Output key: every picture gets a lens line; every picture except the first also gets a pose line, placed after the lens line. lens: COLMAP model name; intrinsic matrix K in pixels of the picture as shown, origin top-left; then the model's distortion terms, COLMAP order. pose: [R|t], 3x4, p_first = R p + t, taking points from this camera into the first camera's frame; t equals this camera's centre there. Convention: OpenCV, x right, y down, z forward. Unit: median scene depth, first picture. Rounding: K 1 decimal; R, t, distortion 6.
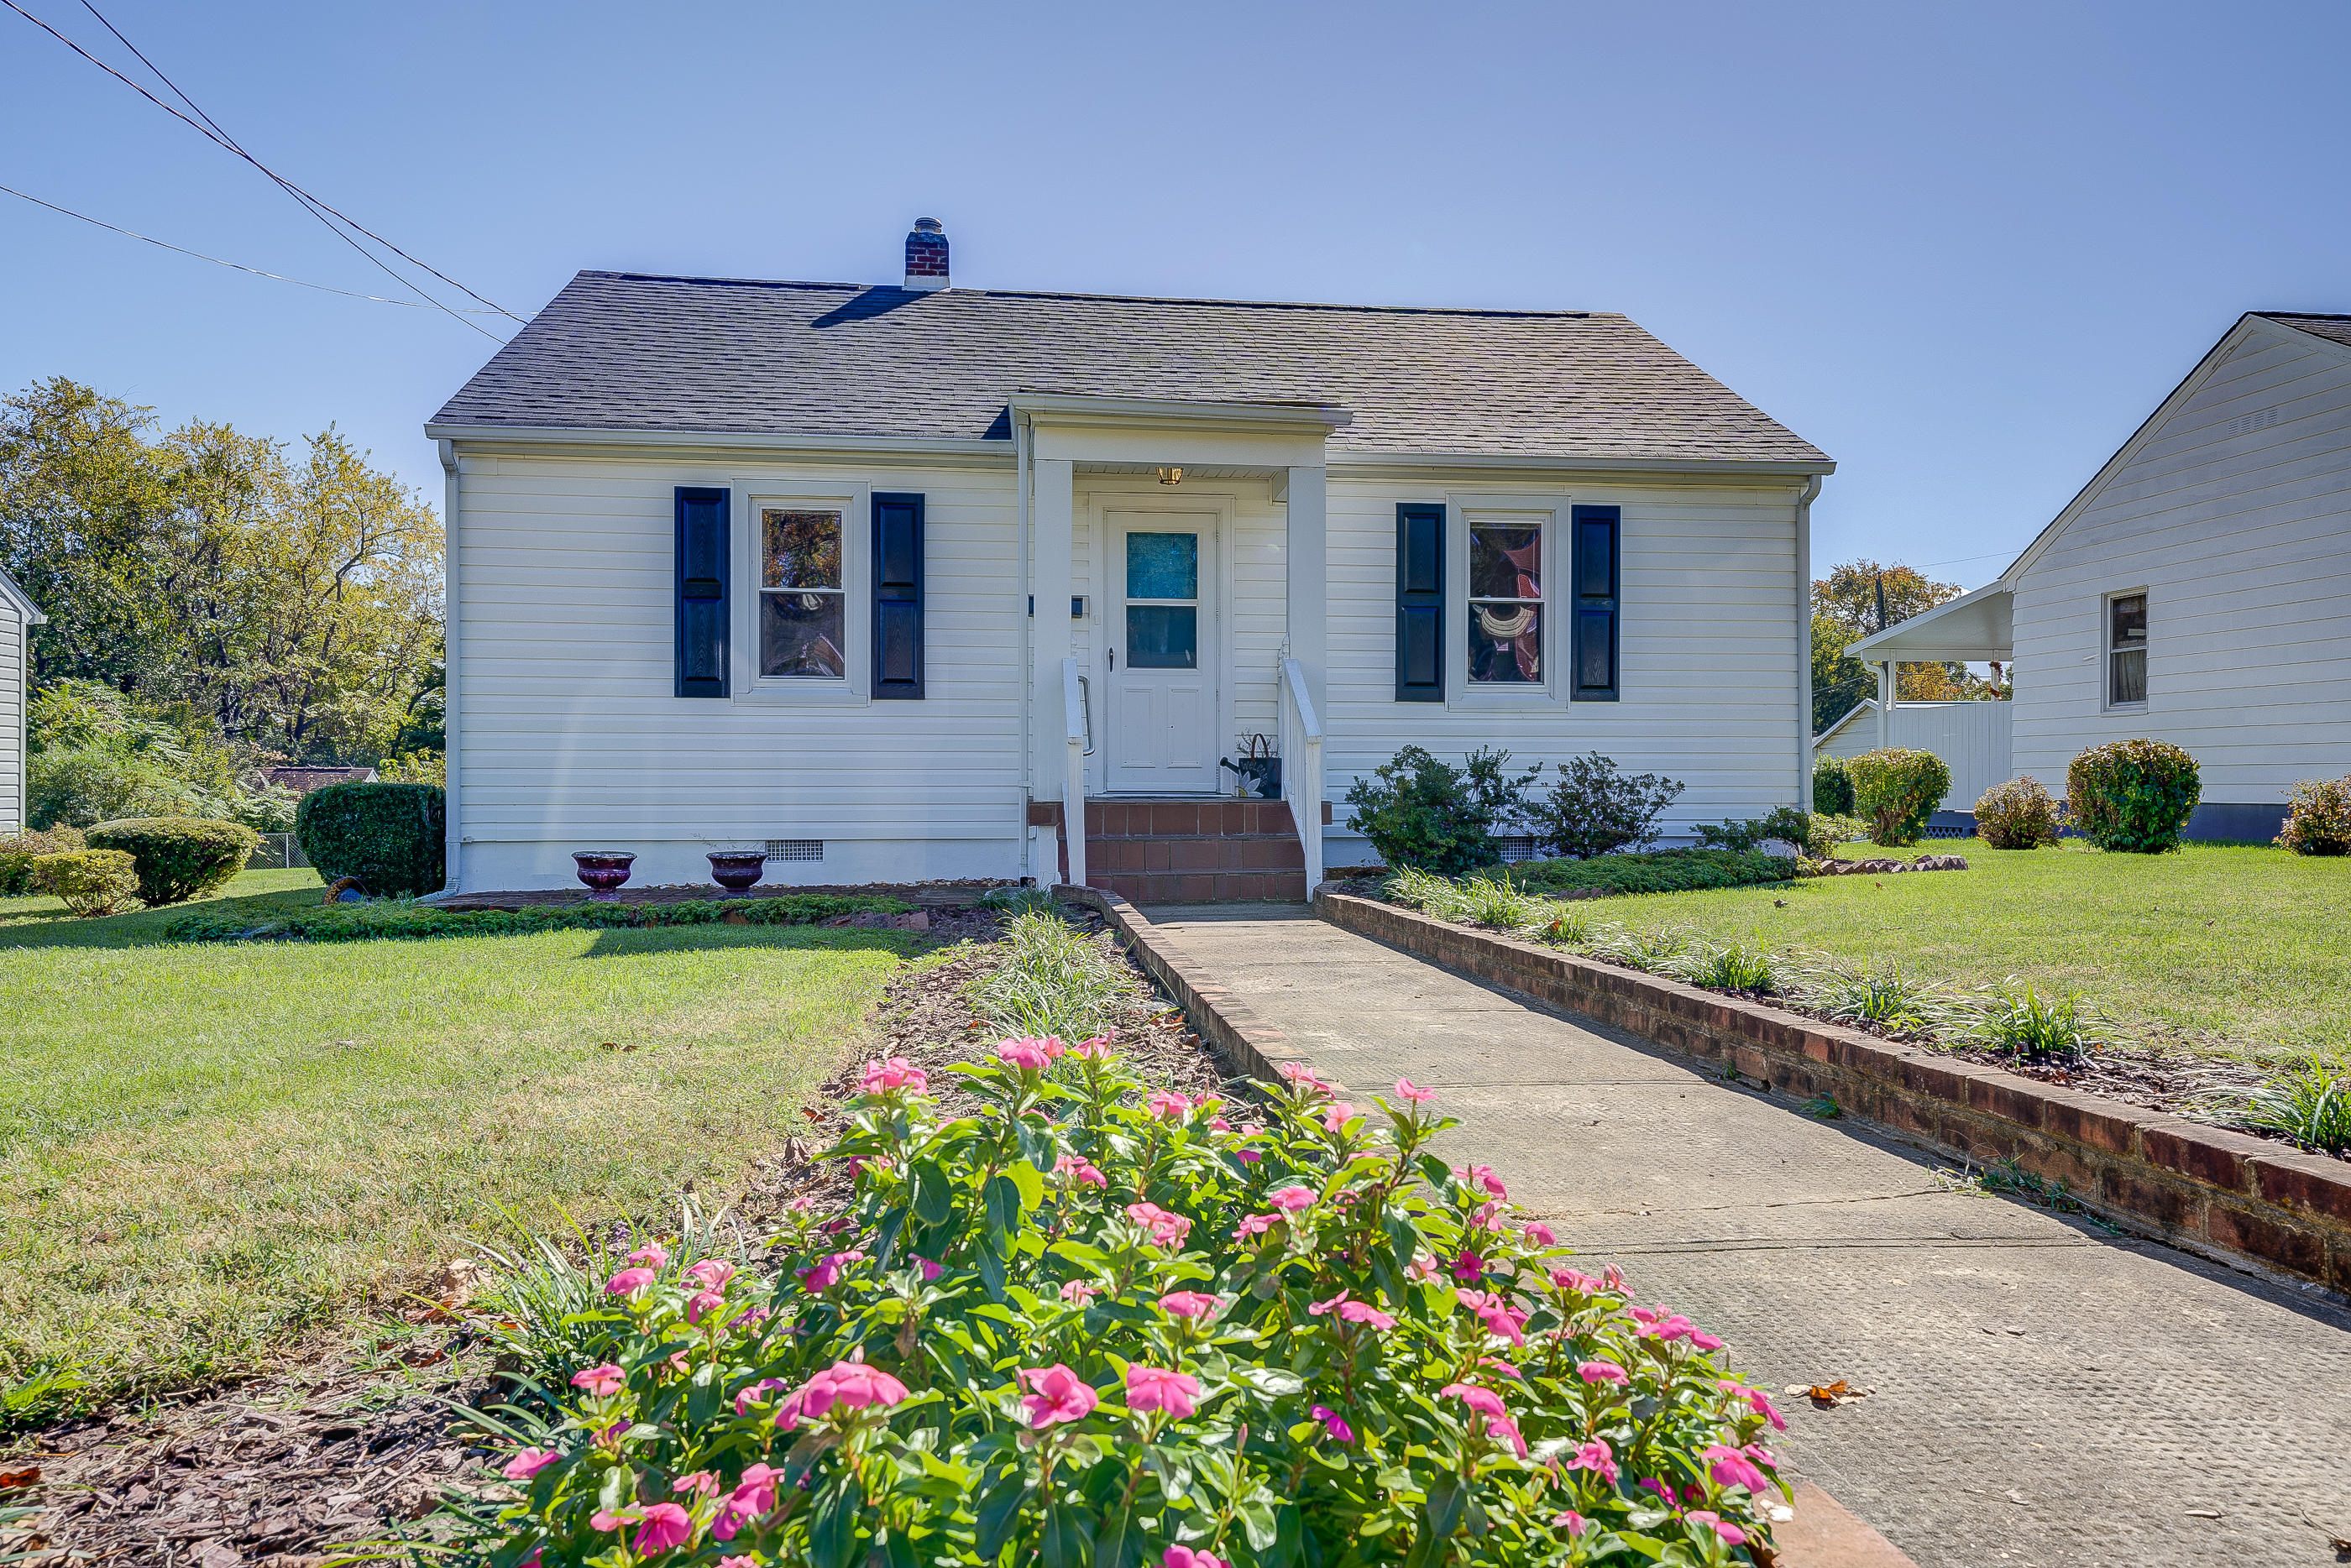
lens RADIAL K [[1558.0, 0, 1181.1], [0, 1558.0, 775.8], [0, 0, 1]] dist [0.027109, -0.003833]
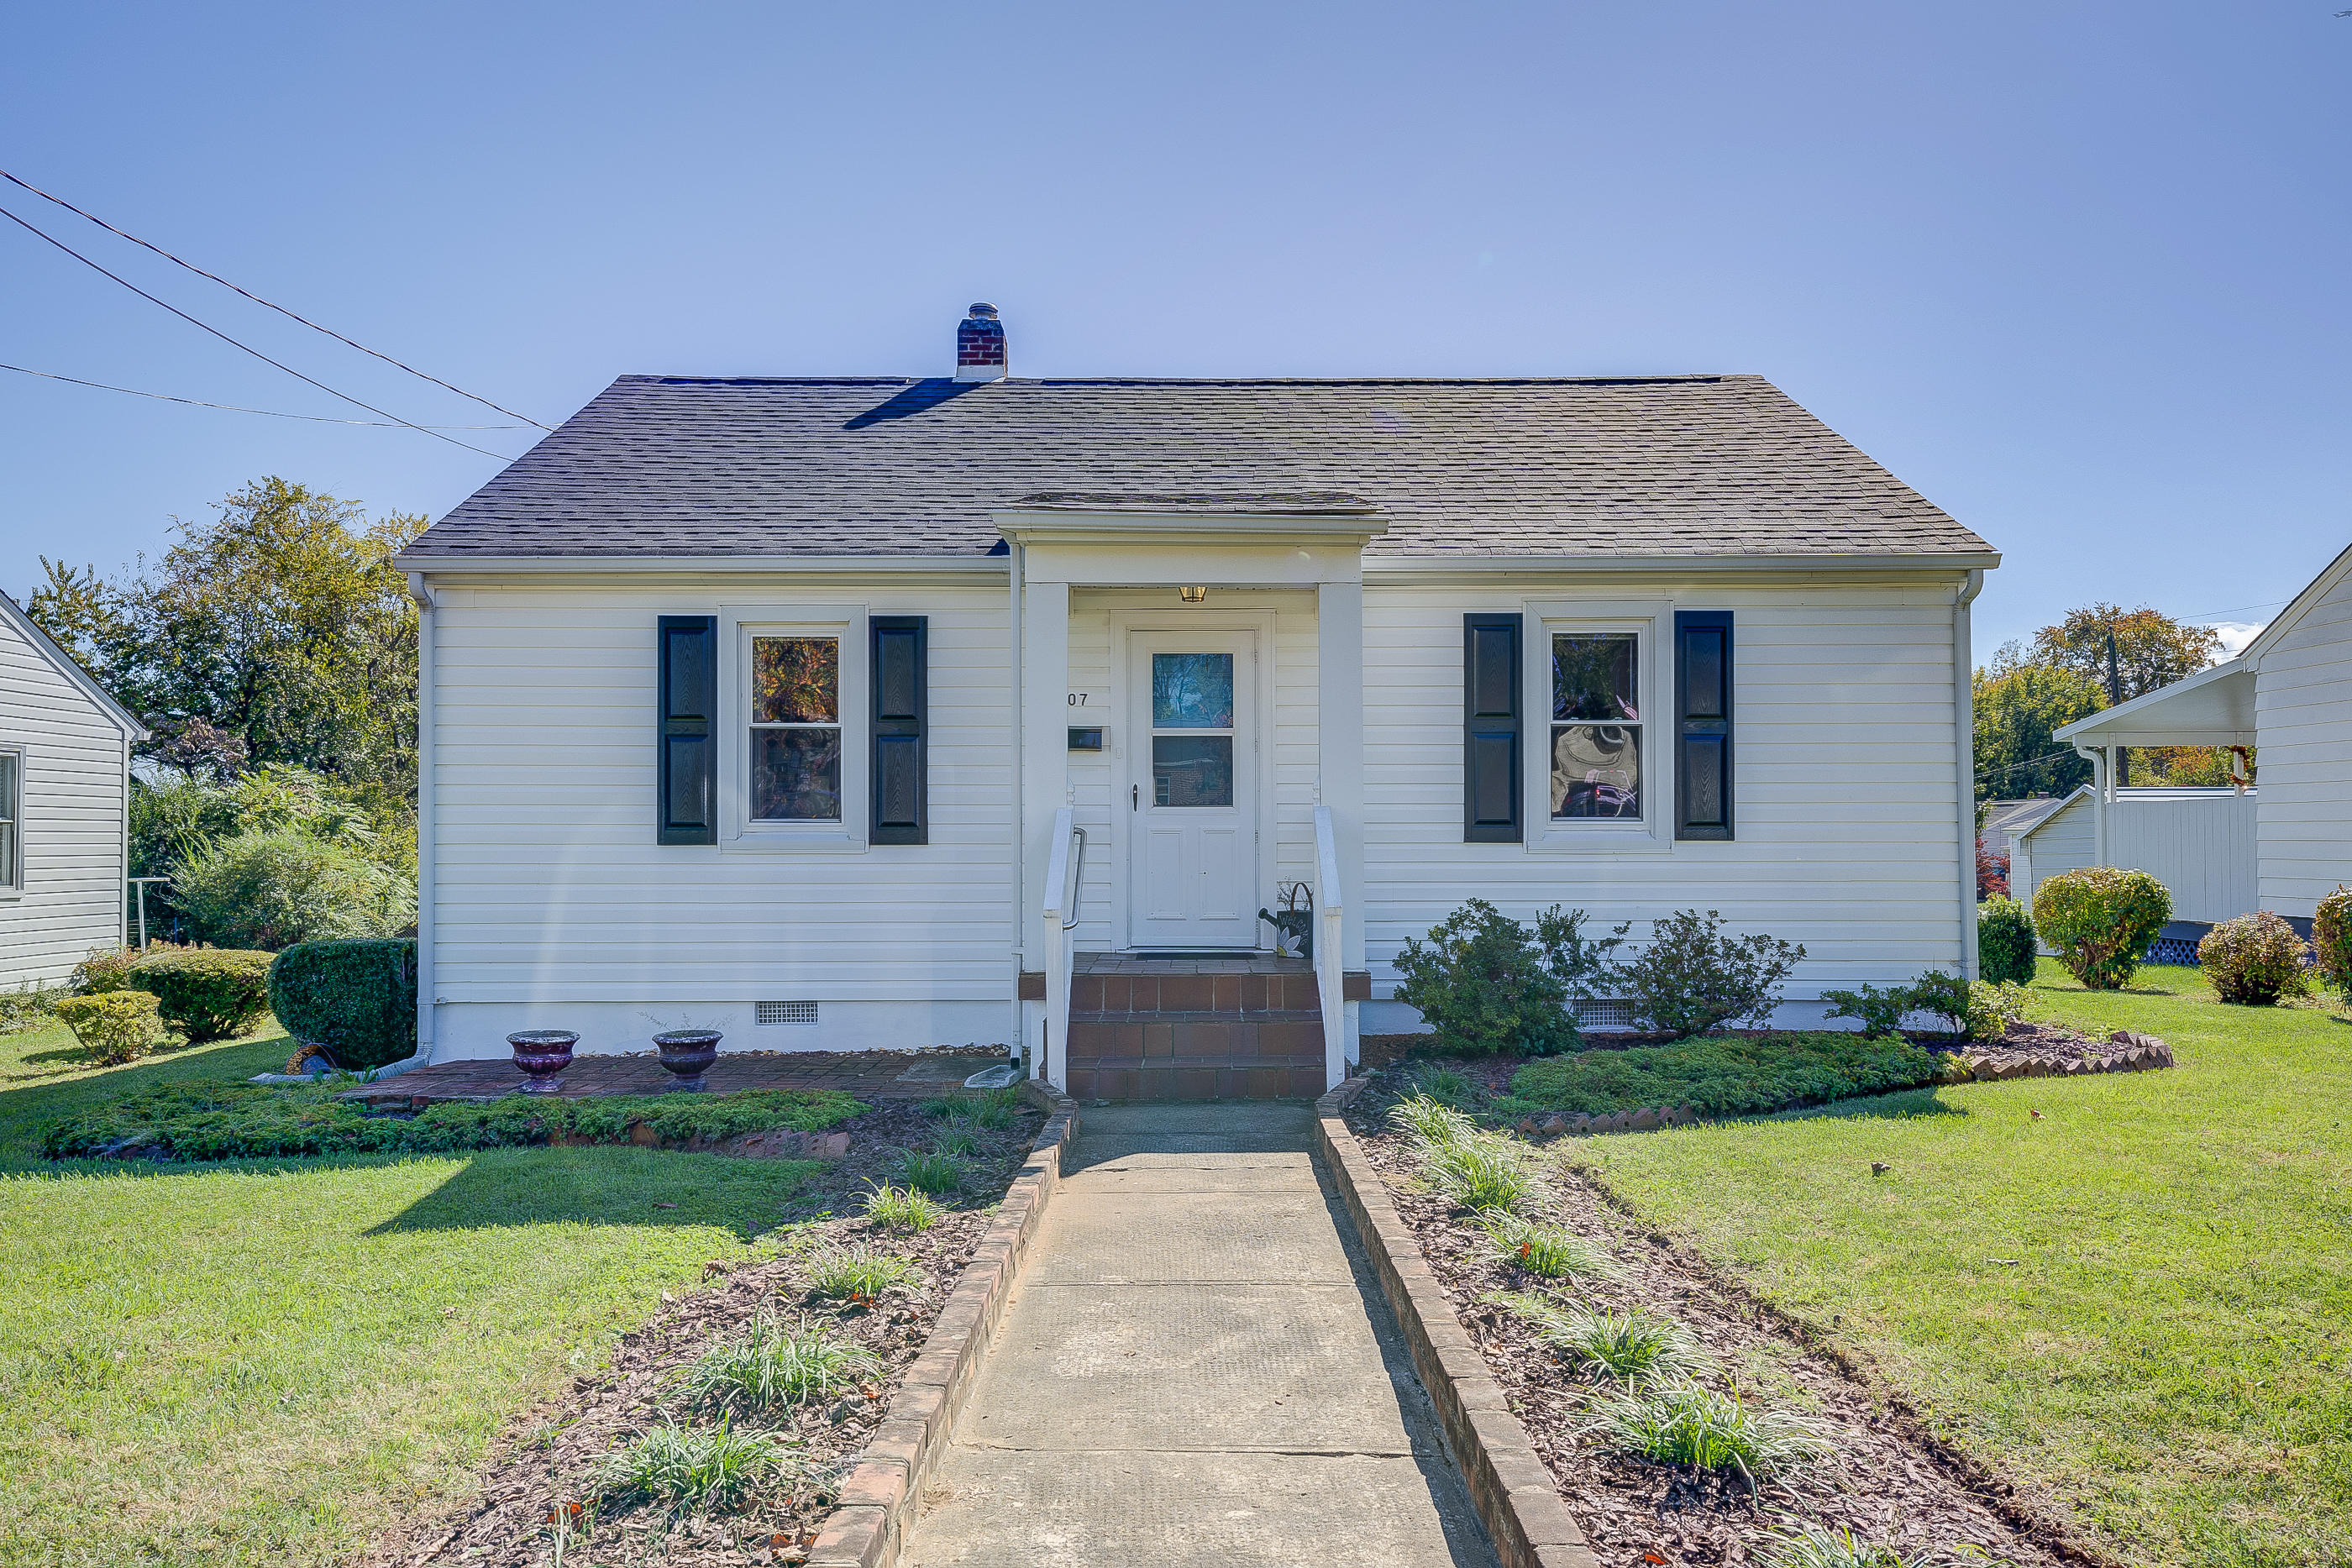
lens RADIAL K [[1558.8, 0, 1183.4], [0, 1558.8, 807.2], [0, 0, 1]] dist [0.027109, -0.003833]
pose [[0.992462, -0.004736, -0.122461, 0.088871], [0.003082, 0.999902, -0.013685, -0.055819], [0.122514, 0.013205, 0.992379, 0.121541]]
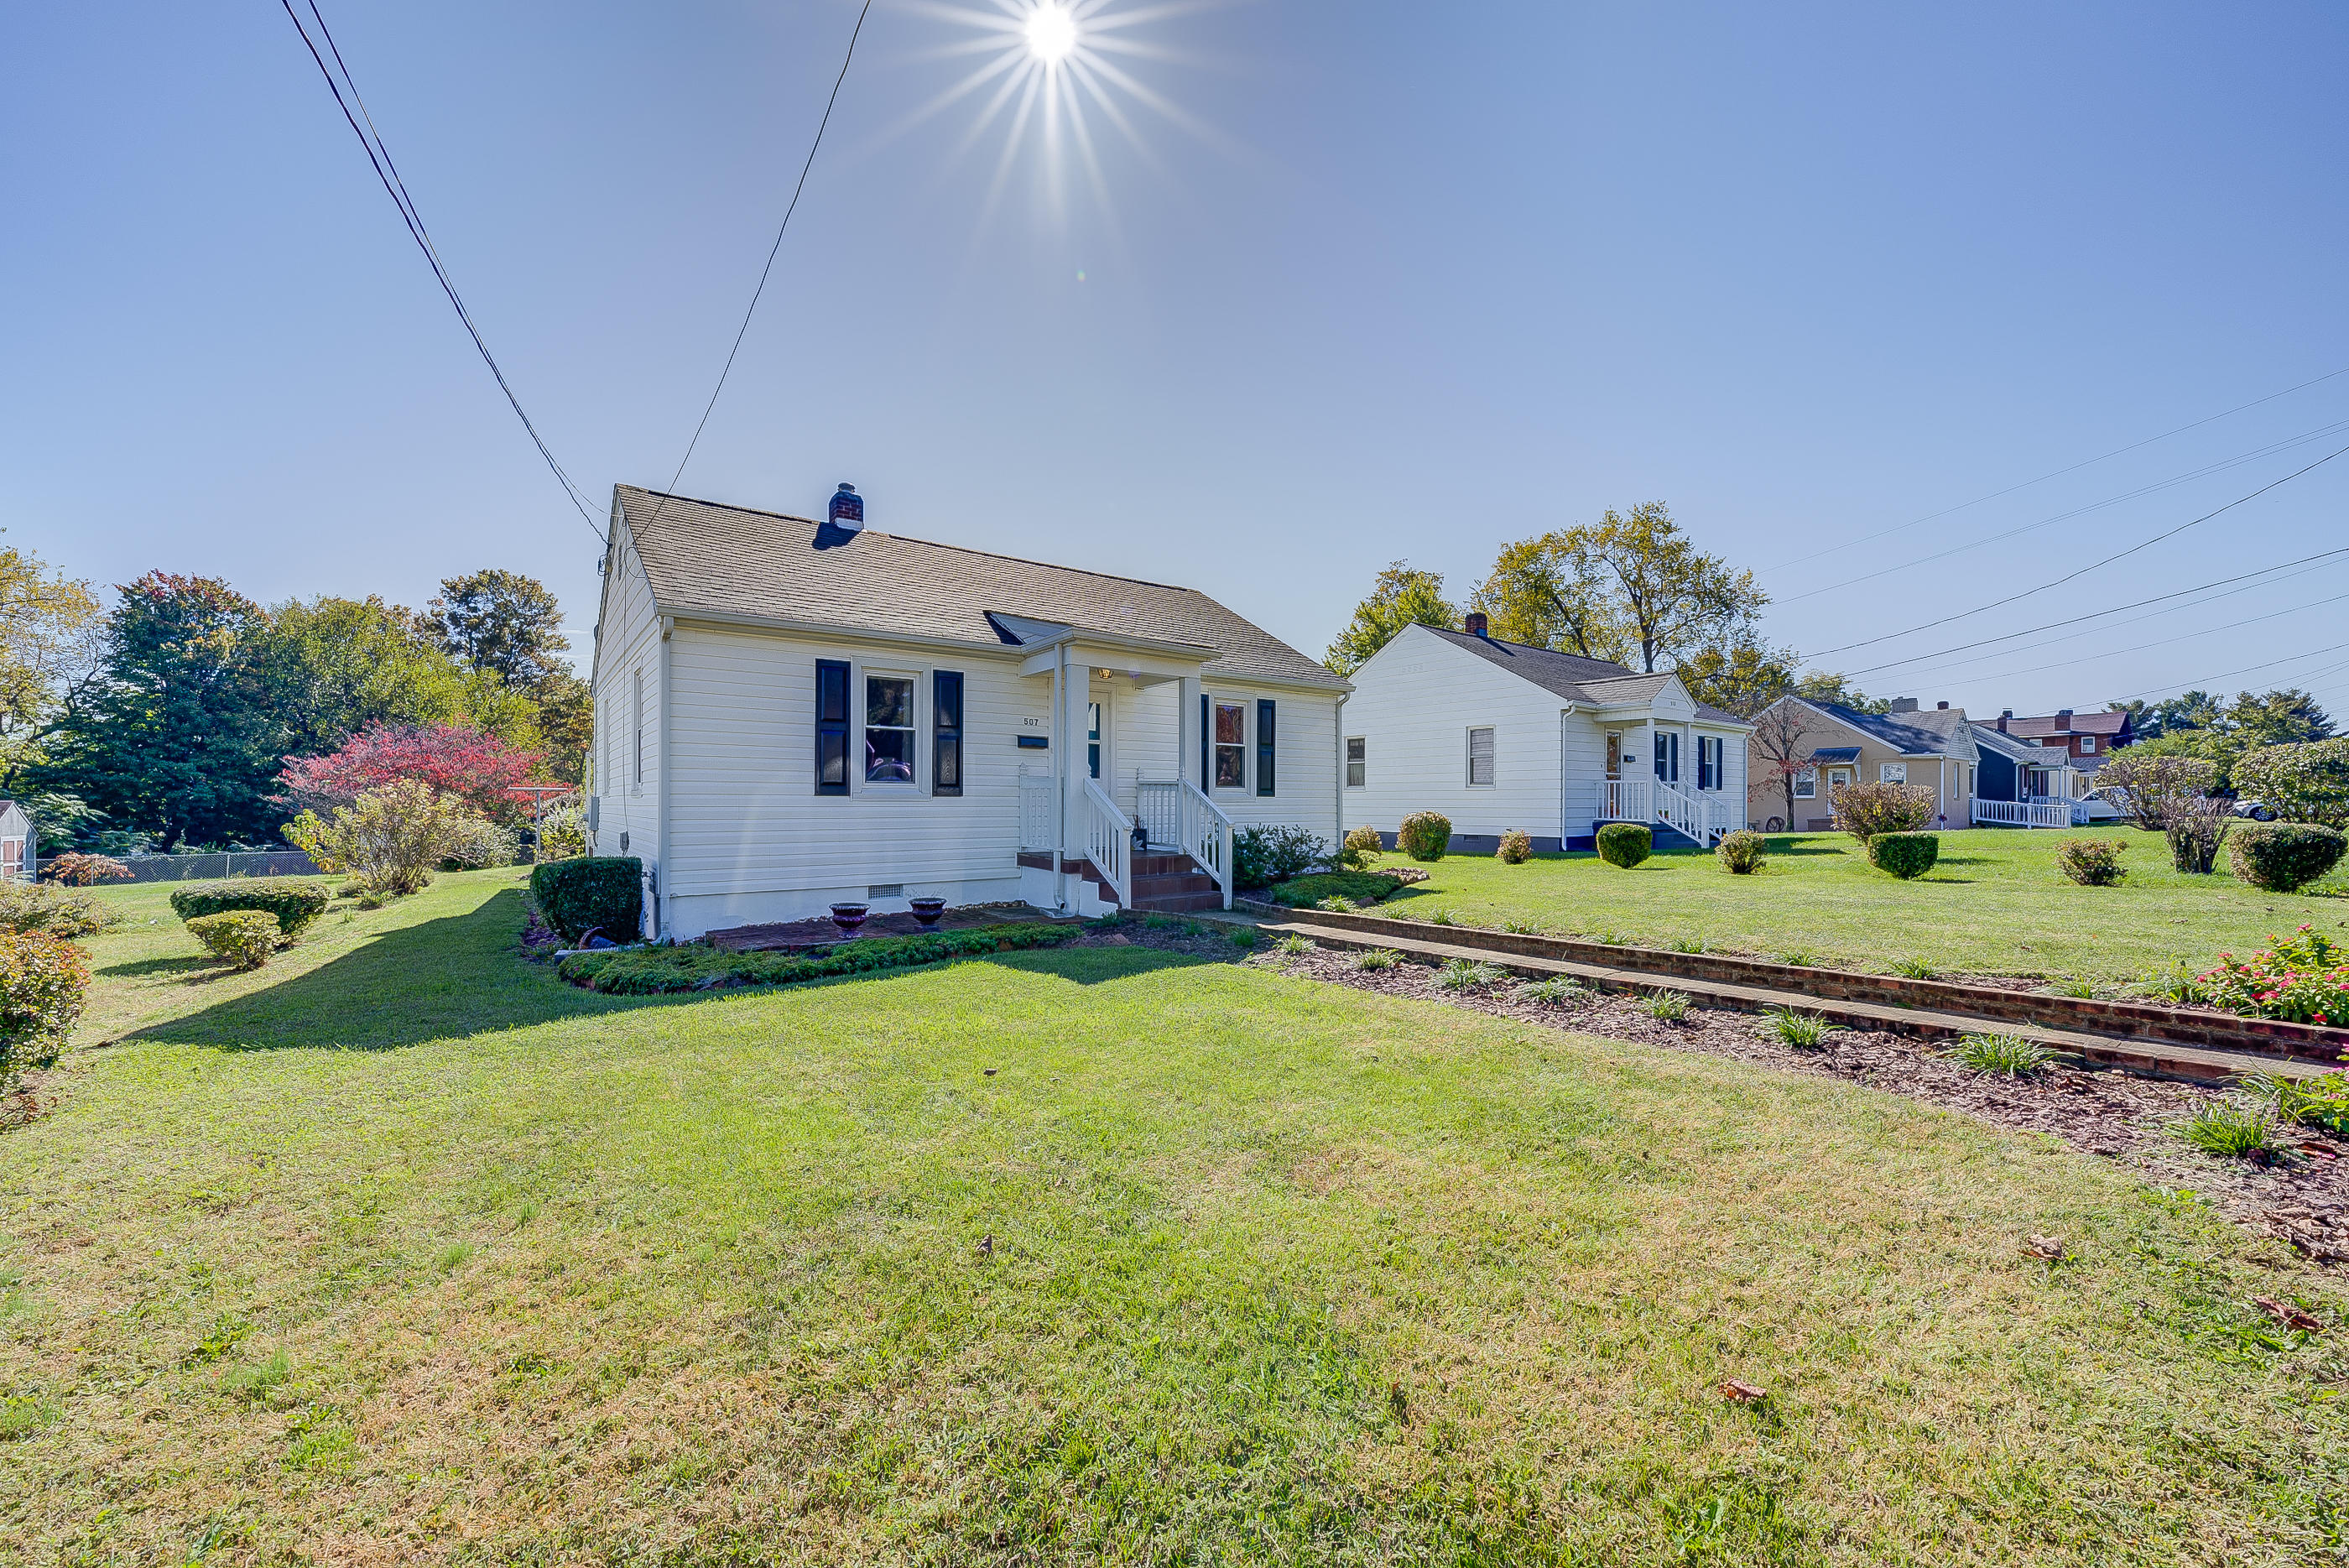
lens RADIAL K [[922.5, 0, 1168.6], [0, 922.5, 790.6], [0, 0, 1]] dist [0.001795, 0.000095]
pose [[0.853867, 0.006967, 0.520444, -0.472936], [-0.007635, 0.999970, -0.000861, -0.054100], [-0.520435, -0.003238, 0.853895, 0.042887]]
